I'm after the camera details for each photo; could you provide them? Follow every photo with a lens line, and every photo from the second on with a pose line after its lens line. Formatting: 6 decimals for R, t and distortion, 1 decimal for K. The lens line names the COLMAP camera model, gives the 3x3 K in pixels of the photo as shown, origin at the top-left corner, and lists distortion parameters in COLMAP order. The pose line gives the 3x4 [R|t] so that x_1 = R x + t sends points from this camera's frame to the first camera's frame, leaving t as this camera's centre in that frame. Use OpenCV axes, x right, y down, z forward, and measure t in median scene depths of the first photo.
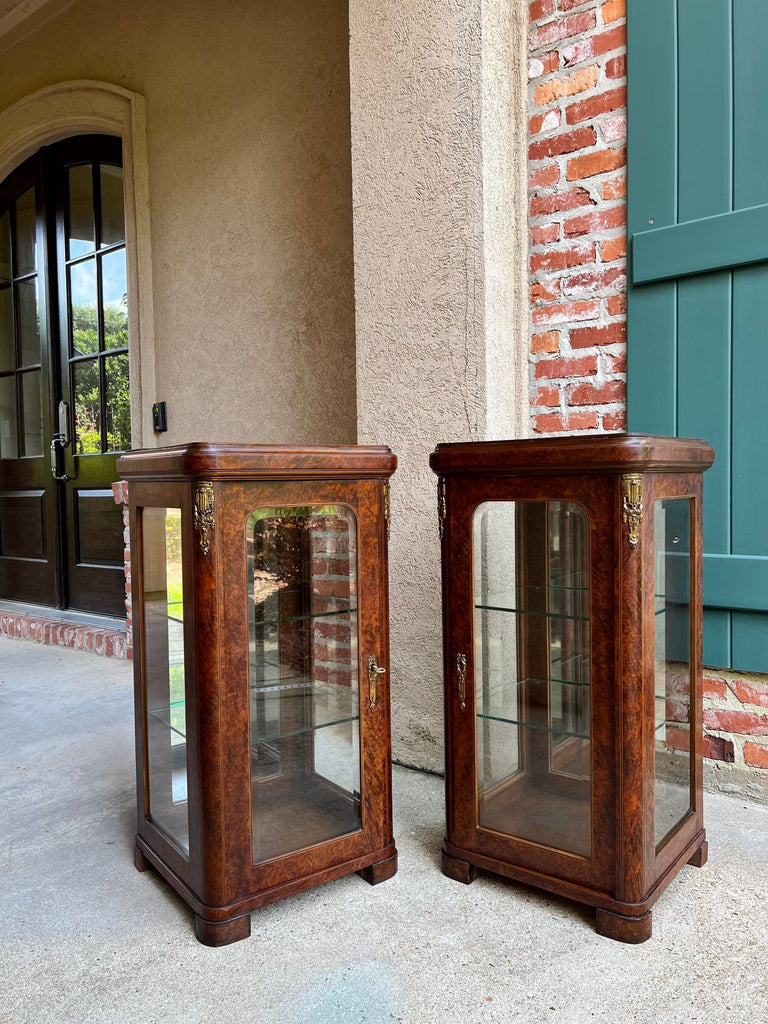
lens RADIAL K [[744.3, 0, 386.9], [0, 744.3, 521.1], [0, 0, 1]] dist [0.032310, -0.040373]
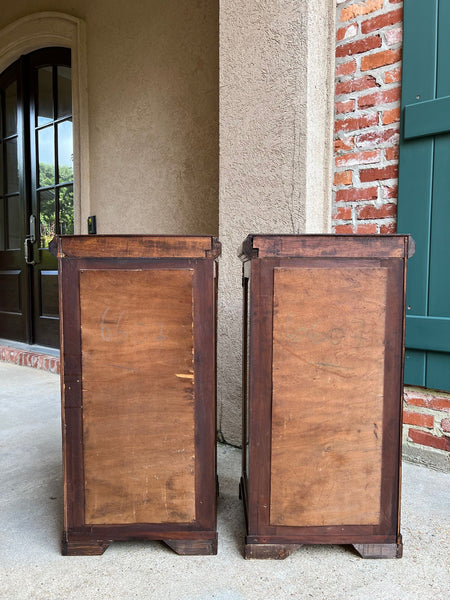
lens RADIAL K [[436.1, 0, 226.6], [0, 436.1, 305.9], [0, 0, 1]] dist [0.032310, -0.040373]
pose [[0.999752, 0.022226, 0.001502, -0.023424], [-0.022254, 0.999506, 0.022189, 0.009022], [-0.001008, -0.022217, 0.999753, 0.097120]]
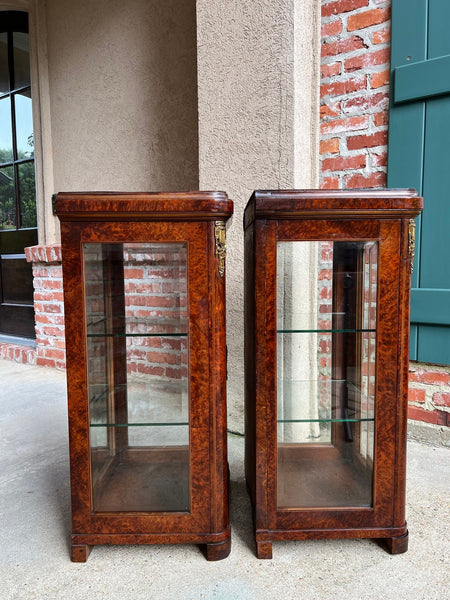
lens RADIAL K [[436.1, 0, 222.2], [0, 436.1, 308.5], [0, 0, 1]] dist [0.032310, -0.040373]
pose [[0.997268, 0.001964, 0.073844, -0.061800], [-0.005735, 0.998688, 0.050890, 0.037072], [-0.073647, -0.051175, 0.995971, 0.148215]]
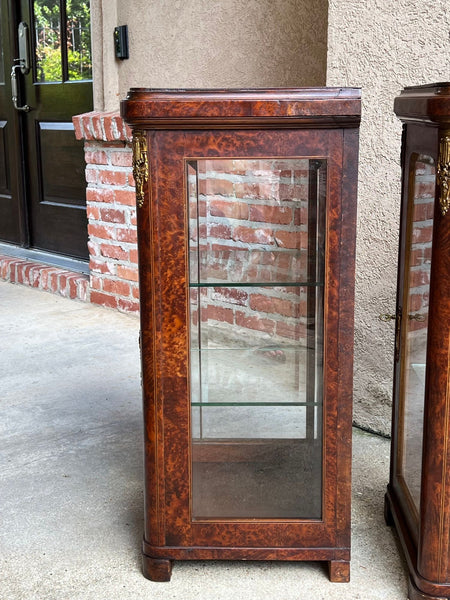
lens RADIAL K [[847.1, 0, 237.6], [0, 847.1, 302.6], [0, 0, 1]] dist [0.057396, 0.000000]
pose [[0.984149, 0.051878, -0.169586, 0.044796], [-0.022374, 0.984937, 0.171460, -0.013842], [0.175926, -0.164948, 0.970485, -0.057320]]
